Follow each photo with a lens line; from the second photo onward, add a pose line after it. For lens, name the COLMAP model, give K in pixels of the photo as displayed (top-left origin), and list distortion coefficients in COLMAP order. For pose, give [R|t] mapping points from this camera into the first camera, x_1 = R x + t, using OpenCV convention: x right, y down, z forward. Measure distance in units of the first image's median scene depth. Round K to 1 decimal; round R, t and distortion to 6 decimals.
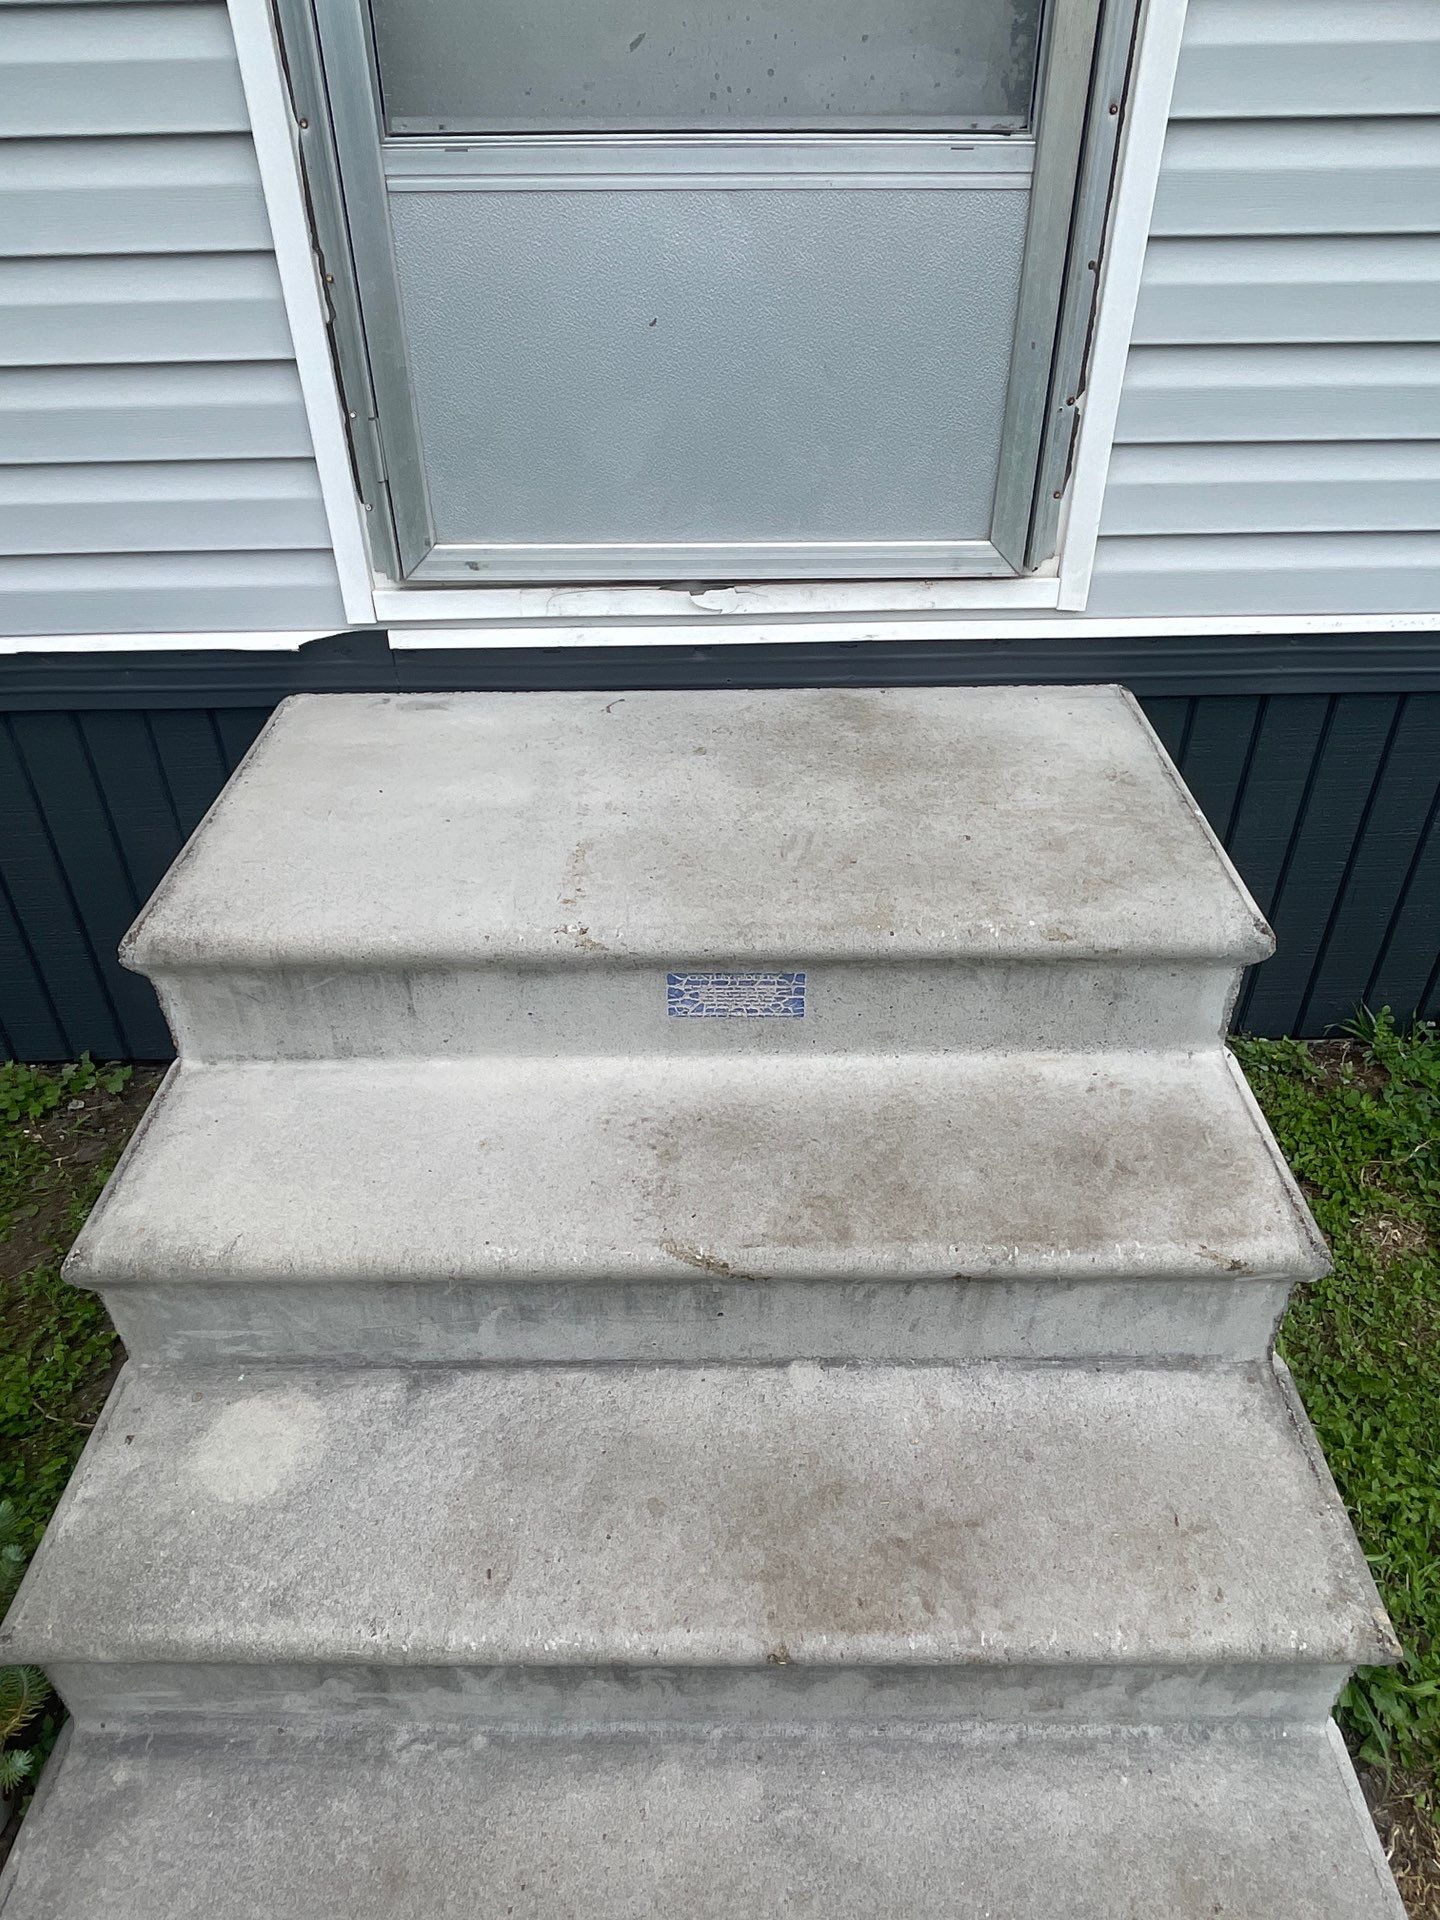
lens RADIAL K [[1239.8, 0, 720.0], [0, 1239.8, 960.0], [0, 0, 1]] dist [-0.005929, -0.002036]
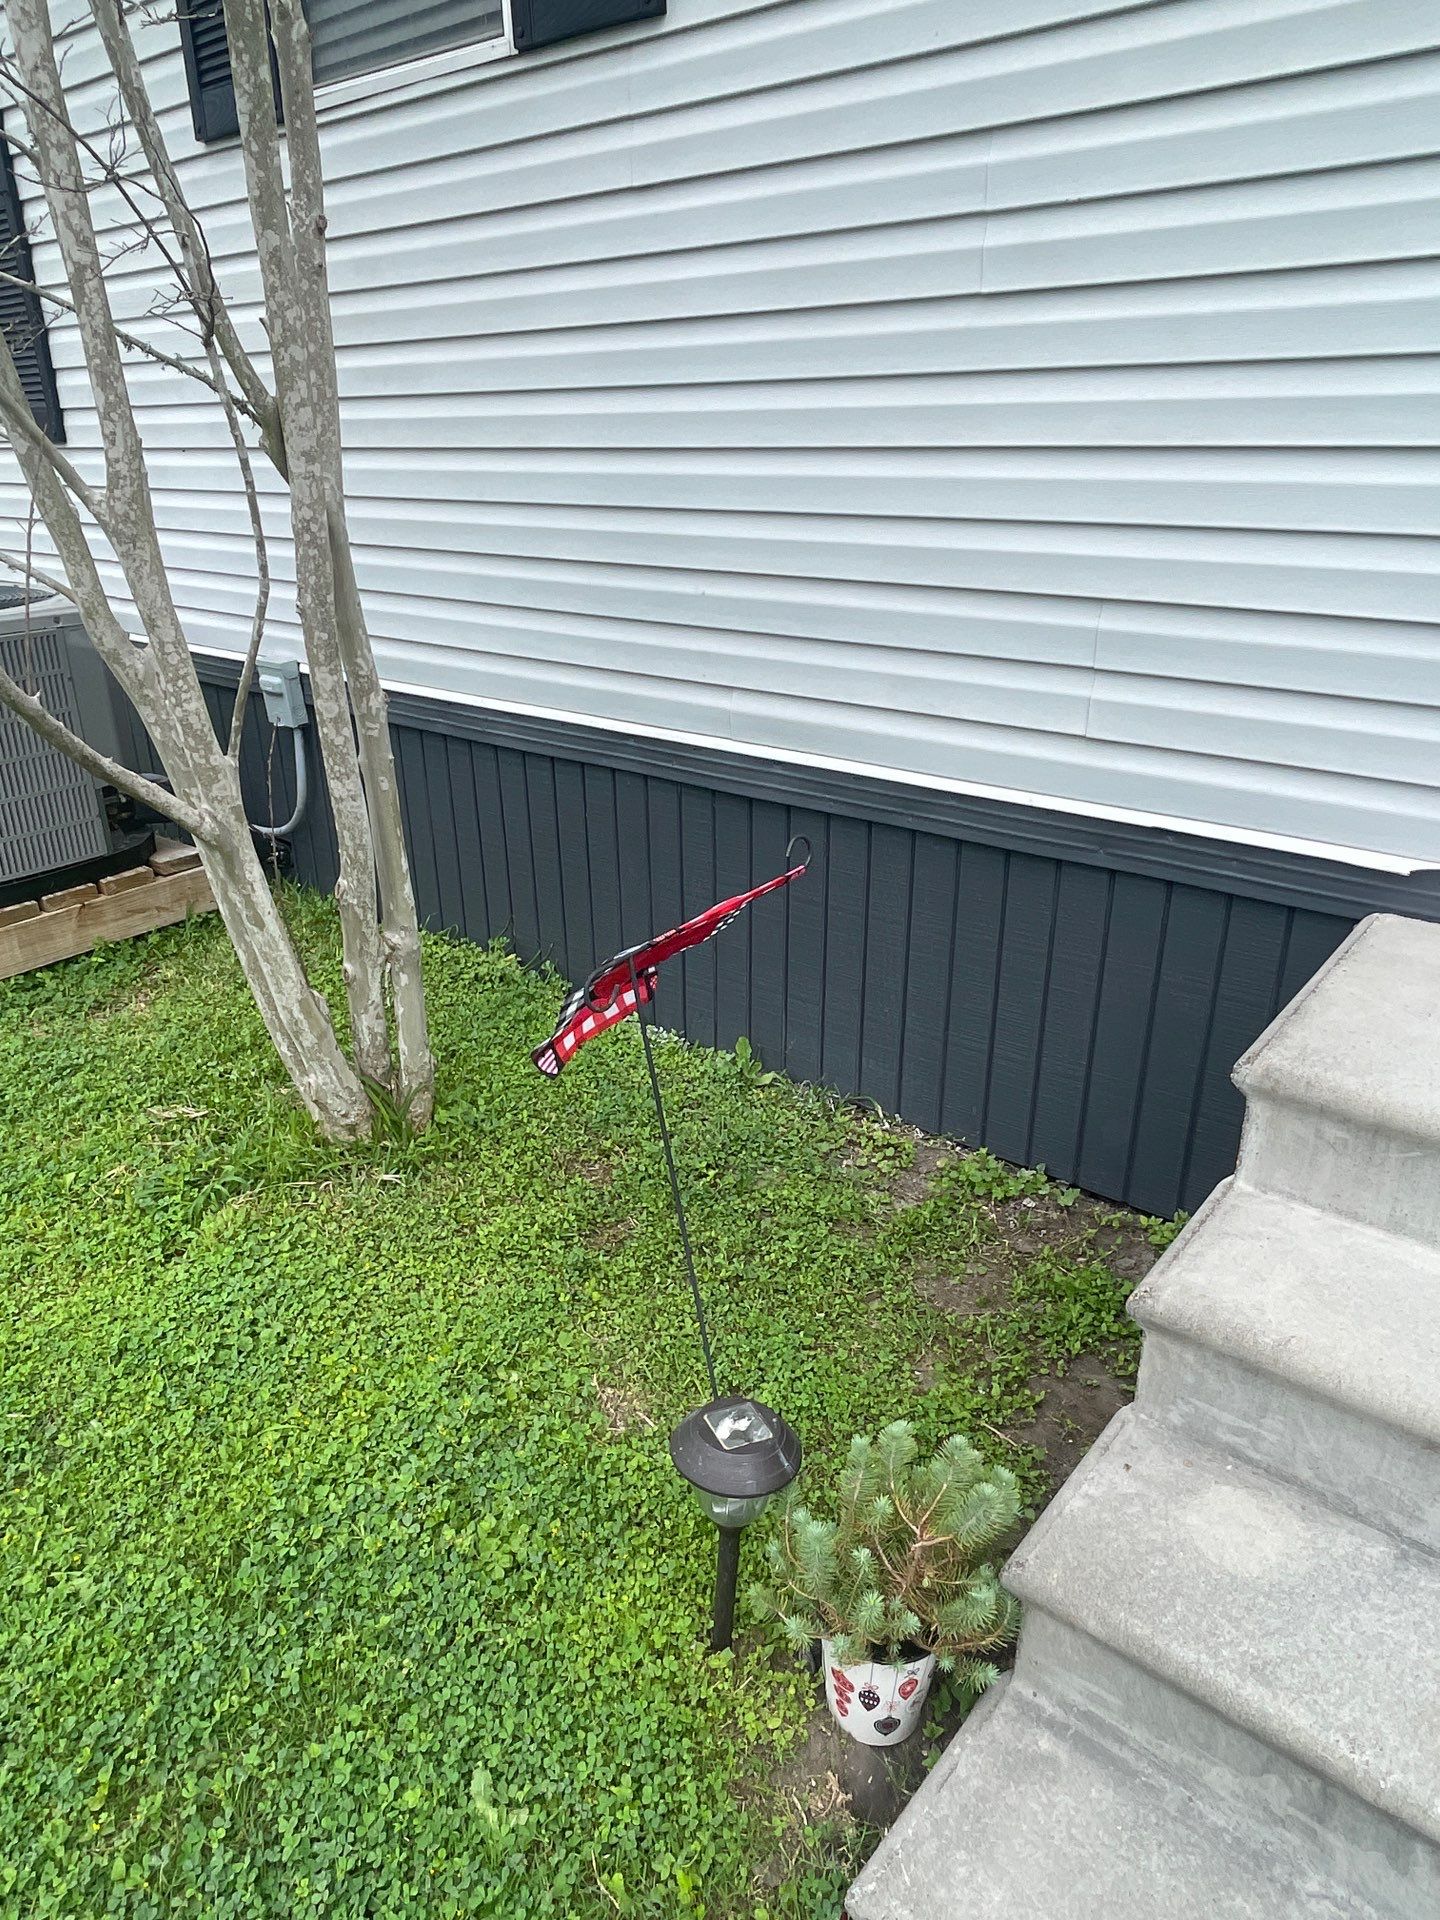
lens RADIAL K [[1239.8, 0, 720.0], [0, 1239.8, 960.0], [0, 0, 1]] dist [-0.005929, -0.002036]
pose [[0.775704, 0.254929, -0.577317, -0.210328], [-0.369138, 0.925254, -0.087417, 0.177363], [0.511880, 0.280919, 0.811827, -0.220610]]
